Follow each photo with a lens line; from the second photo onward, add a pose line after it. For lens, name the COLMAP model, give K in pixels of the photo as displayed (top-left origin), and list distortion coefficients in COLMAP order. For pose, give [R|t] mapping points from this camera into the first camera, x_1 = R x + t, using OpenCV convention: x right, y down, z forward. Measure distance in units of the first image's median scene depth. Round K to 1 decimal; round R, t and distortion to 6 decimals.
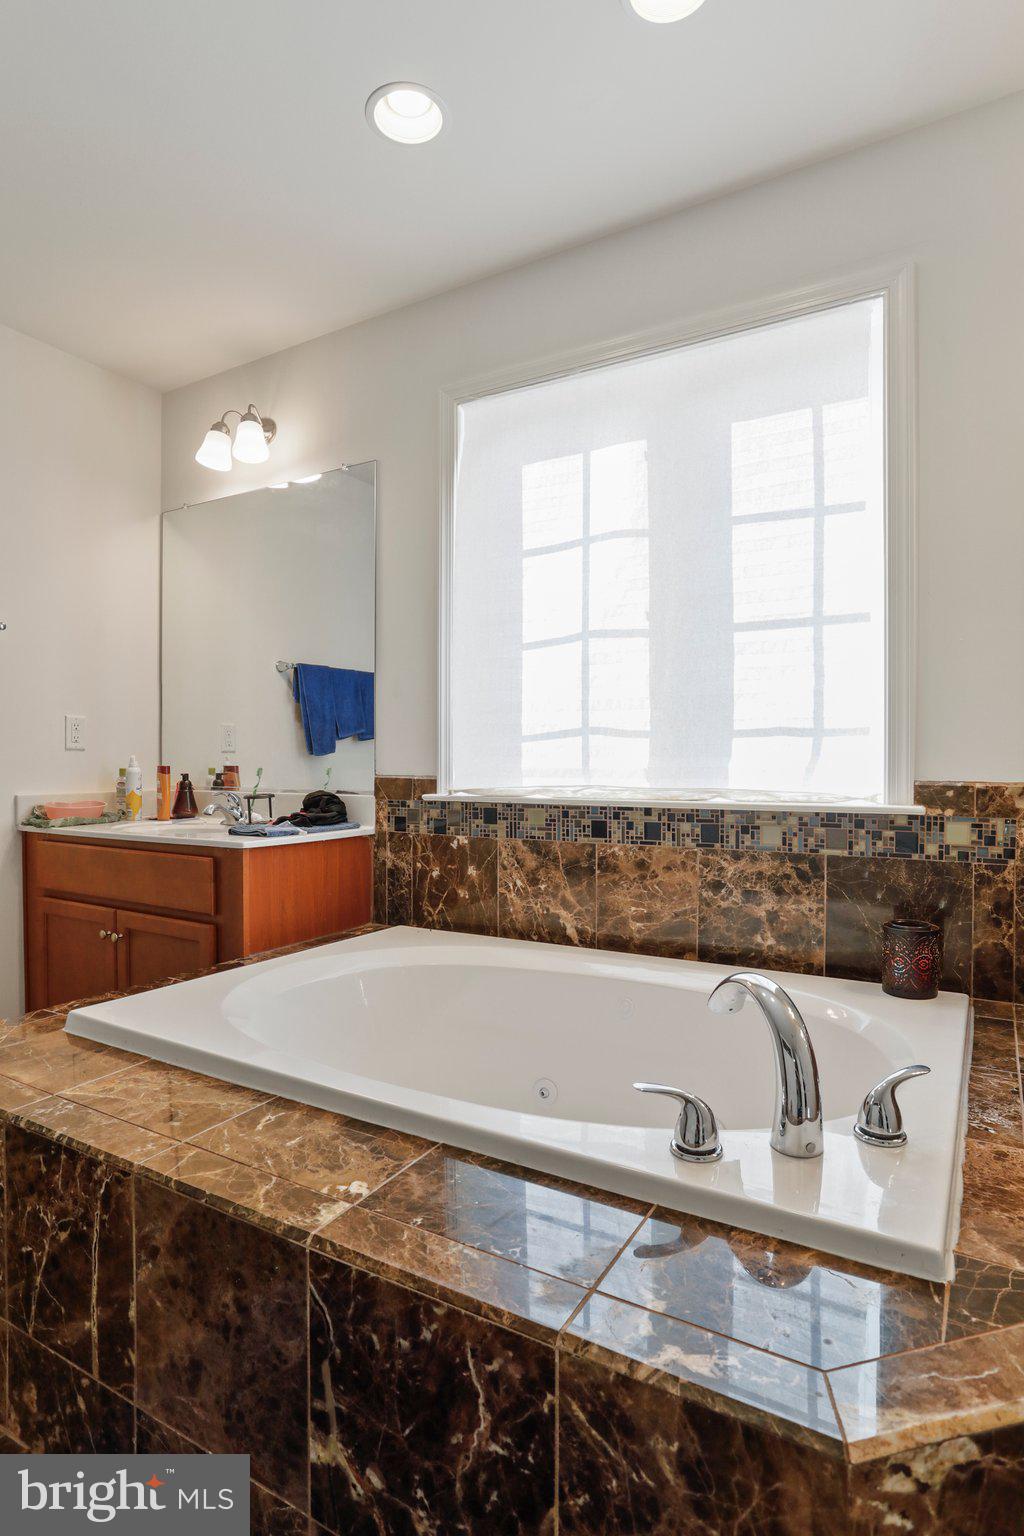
lens RADIAL K [[832.6, 0, 506.8], [0, 832.6, 764.9], [0, 0, 1]] dist [-0.017805, 0.006170]
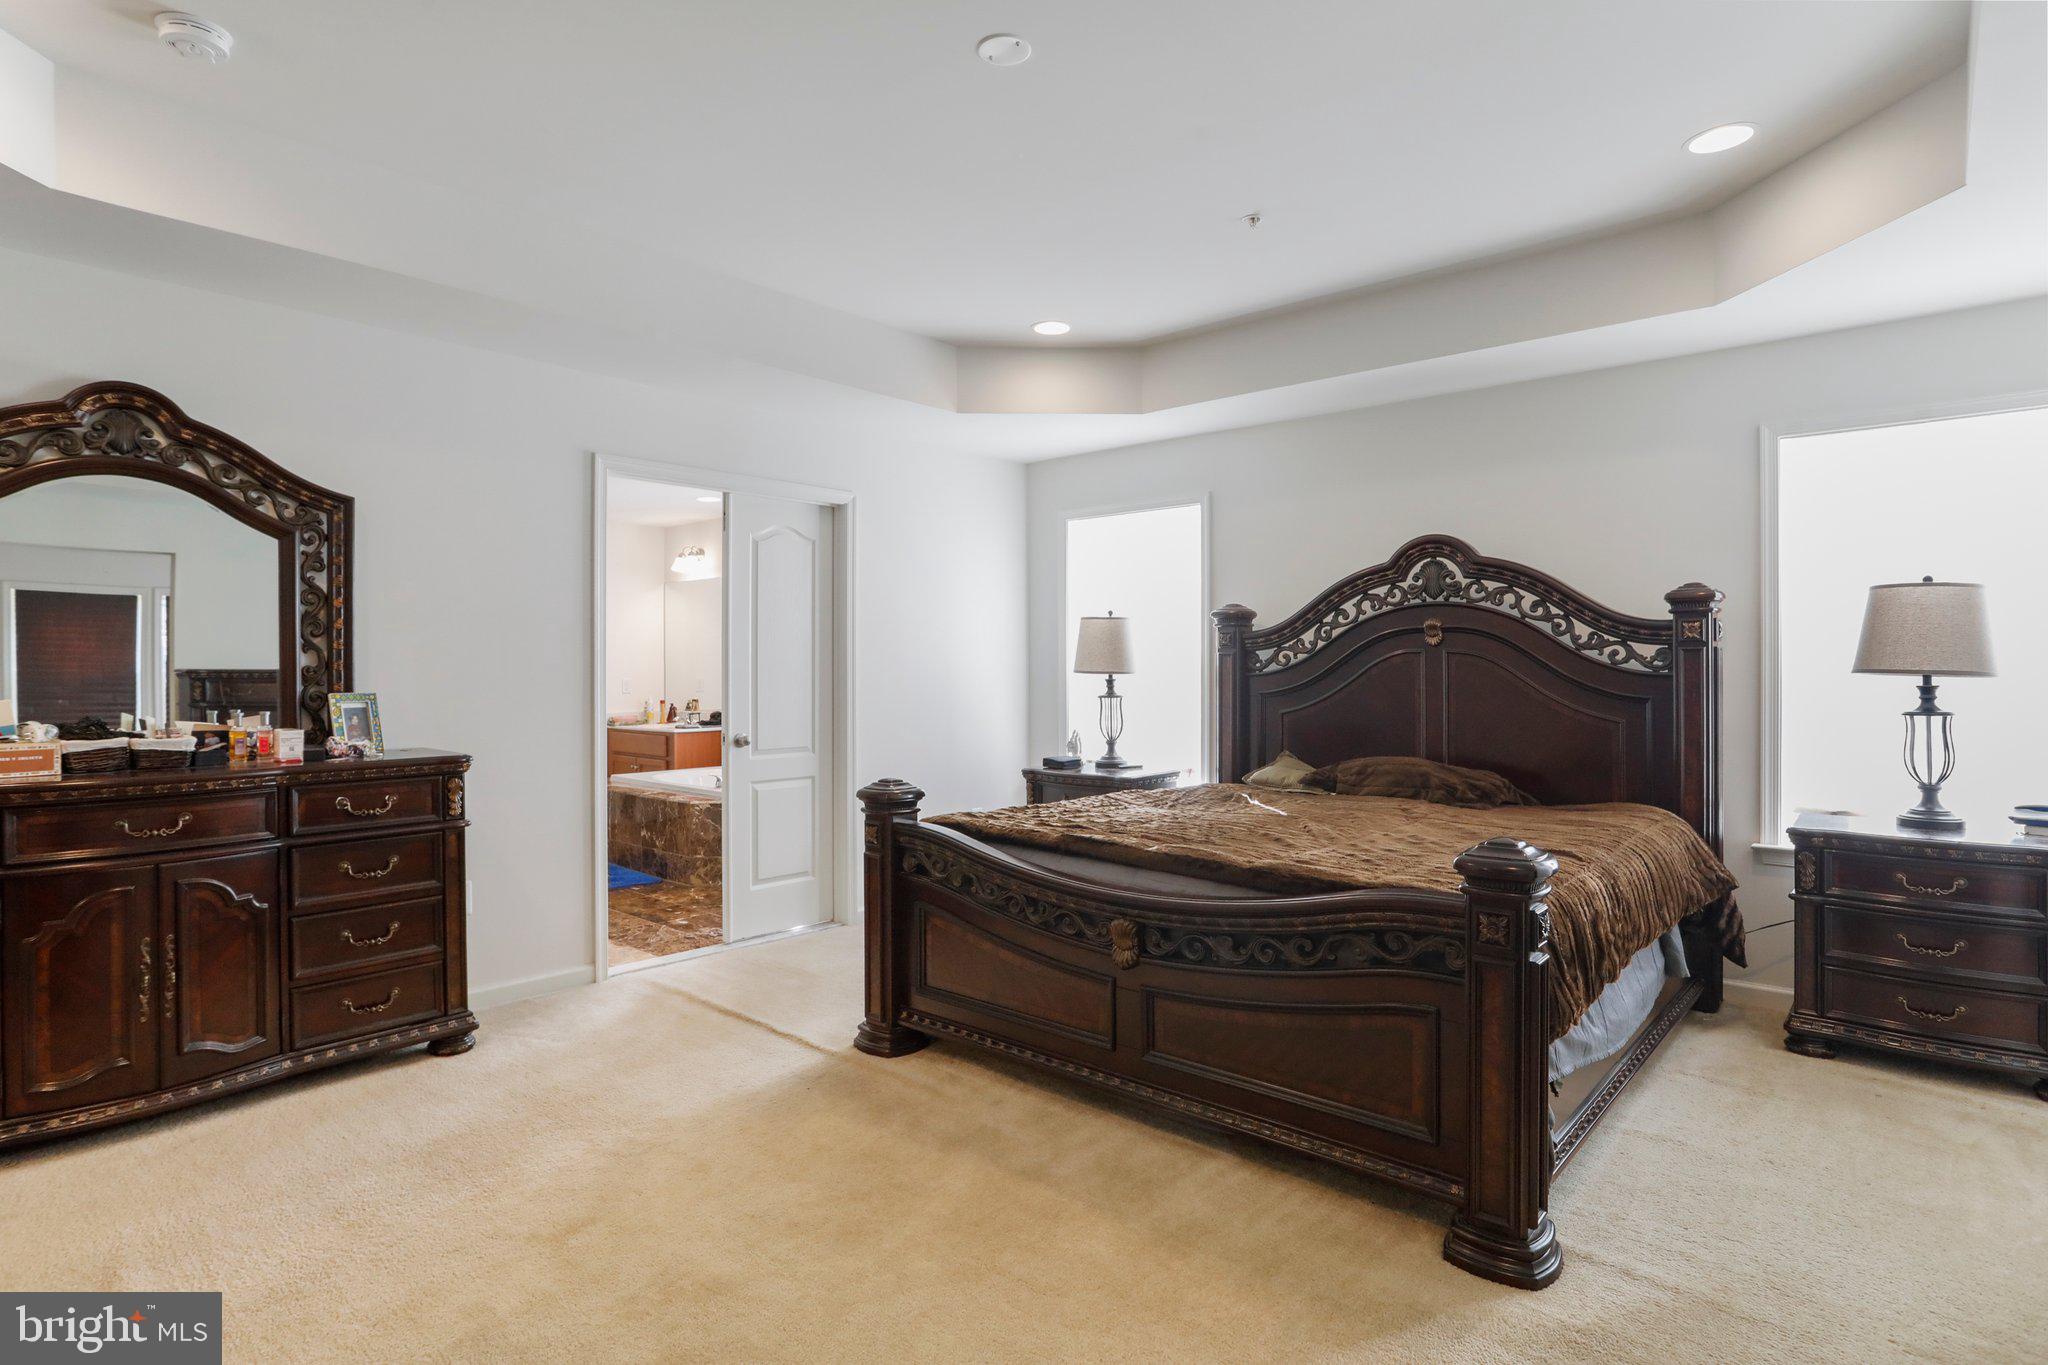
lens RADIAL K [[1064.5, 0, 1031.2], [0, 1064.5, 675.8], [0, 0, 1]] dist [-0.031760, 0.011320]
pose [[0.983729, -0.005939, -0.179563, 1.650422], [0.007076, 0.999959, 0.005689, -0.111864], [0.179522, -0.006867, 0.983730, -2.514417]]
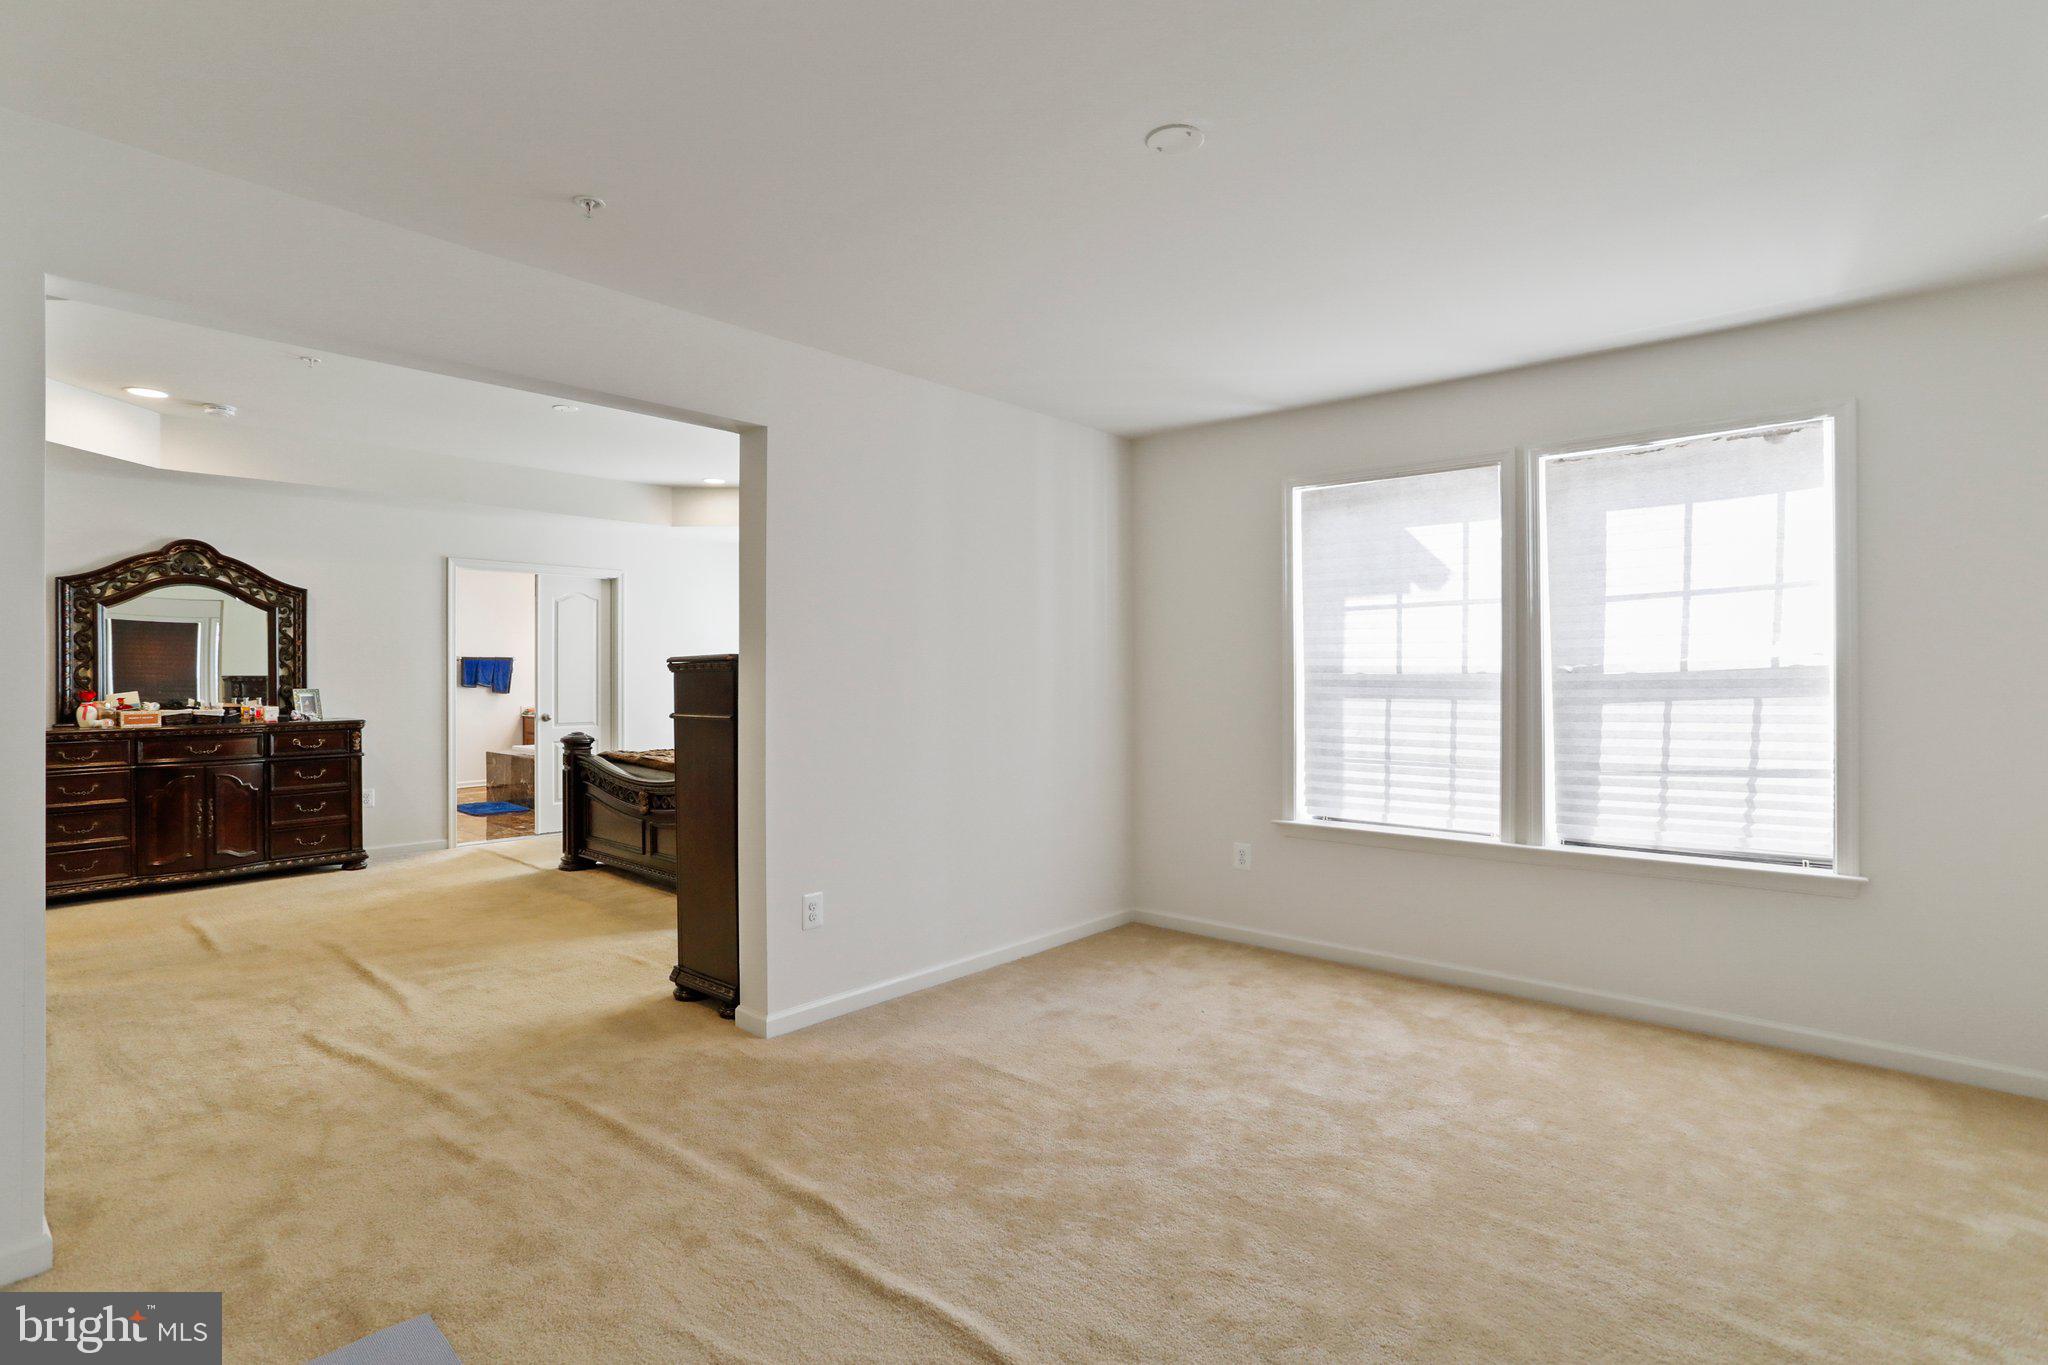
lens RADIAL K [[1007.2, 0, 1032.5], [0, 1007.2, 680.4], [0, 0, 1]] dist [-0.022618, 0.009380]
pose [[0.981693, -0.005670, -0.190384, 4.597445], [0.006781, 0.999964, 0.005184, -0.107349], [0.190348, -0.006380, 0.981696, -4.890754]]
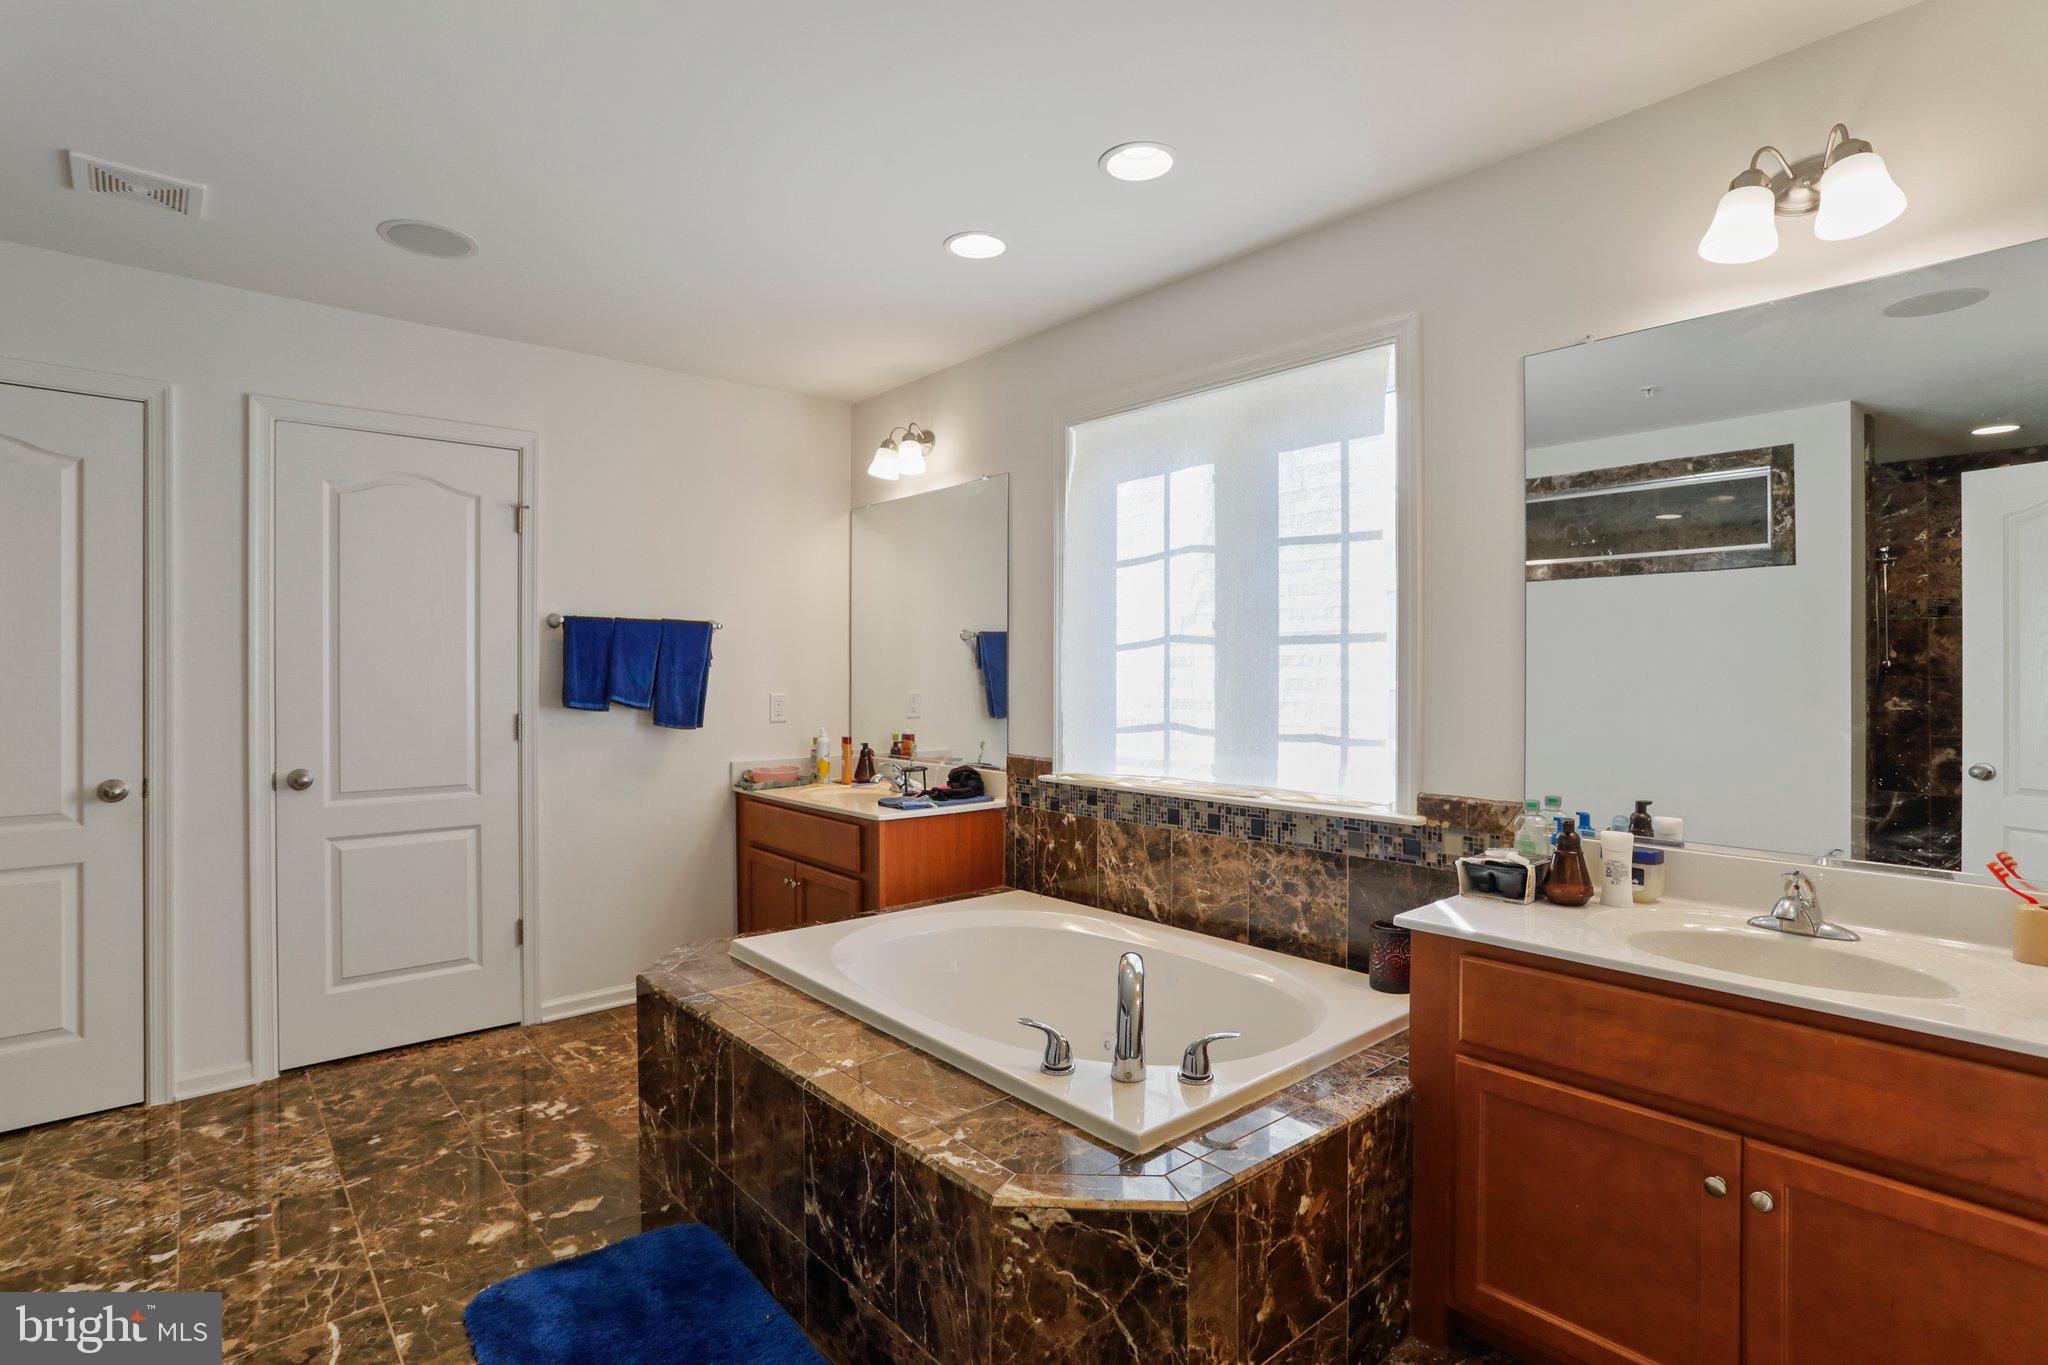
lens RADIAL K [[1007.2, 0, 1022.8], [0, 1007.2, 684.3], [0, 0, 1]] dist [-0.022618, 0.009380]
pose [[0.949502, 0.004307, -0.313730, 0.382578], [-0.002204, 0.999973, 0.007057, -0.121460], [0.313752, -0.006009, 0.949486, -0.375377]]
